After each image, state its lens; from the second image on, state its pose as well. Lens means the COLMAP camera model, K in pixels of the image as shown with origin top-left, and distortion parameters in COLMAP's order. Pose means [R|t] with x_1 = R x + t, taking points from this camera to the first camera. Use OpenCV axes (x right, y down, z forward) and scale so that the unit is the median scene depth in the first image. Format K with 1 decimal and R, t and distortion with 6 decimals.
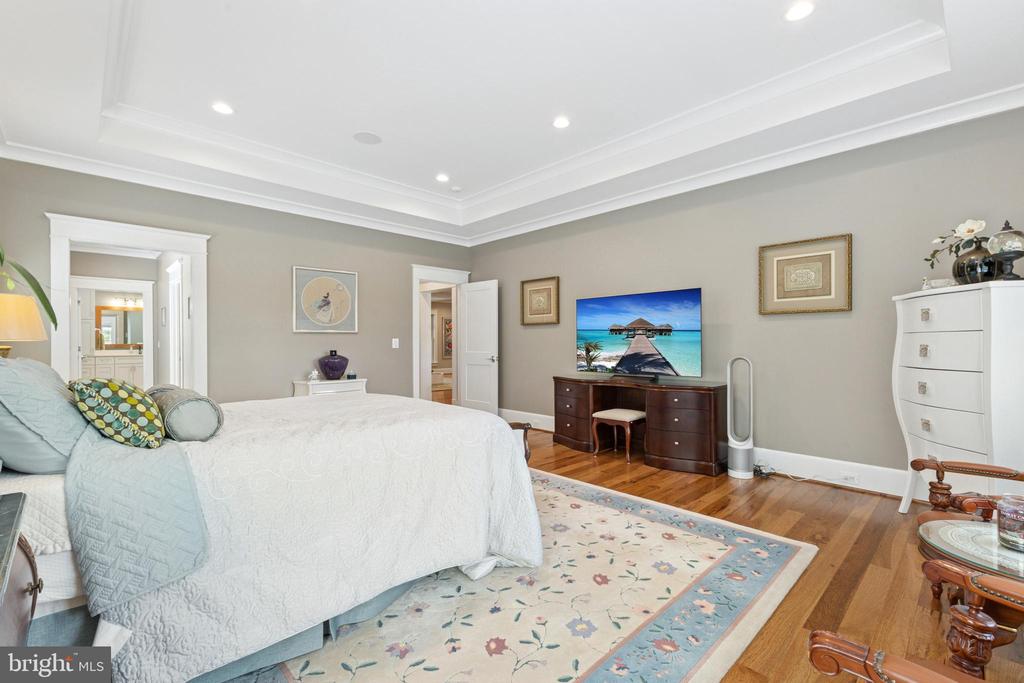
lens RADIAL K [[447.7, 0, 512.7], [0, 447.7, 343.7], [0, 0, 1]] dist [0.013799, -0.005427]
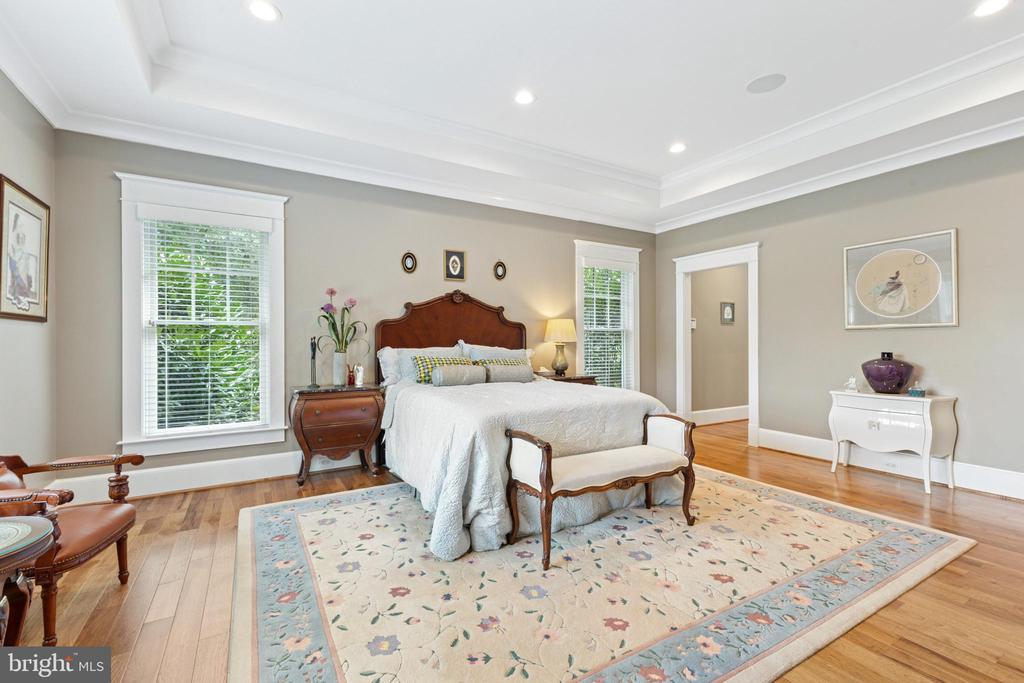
lens RADIAL K [[447.7, 0, 513.0], [0, 447.7, 337.9], [0, 0, 1]] dist [0.013799, -0.005427]
pose [[-0.234136, -0.010951, -0.972142, 0.444500], [-0.001415, 0.999939, -0.010923, 0.000578], [0.972203, -0.001182, -0.234137, 0.606671]]
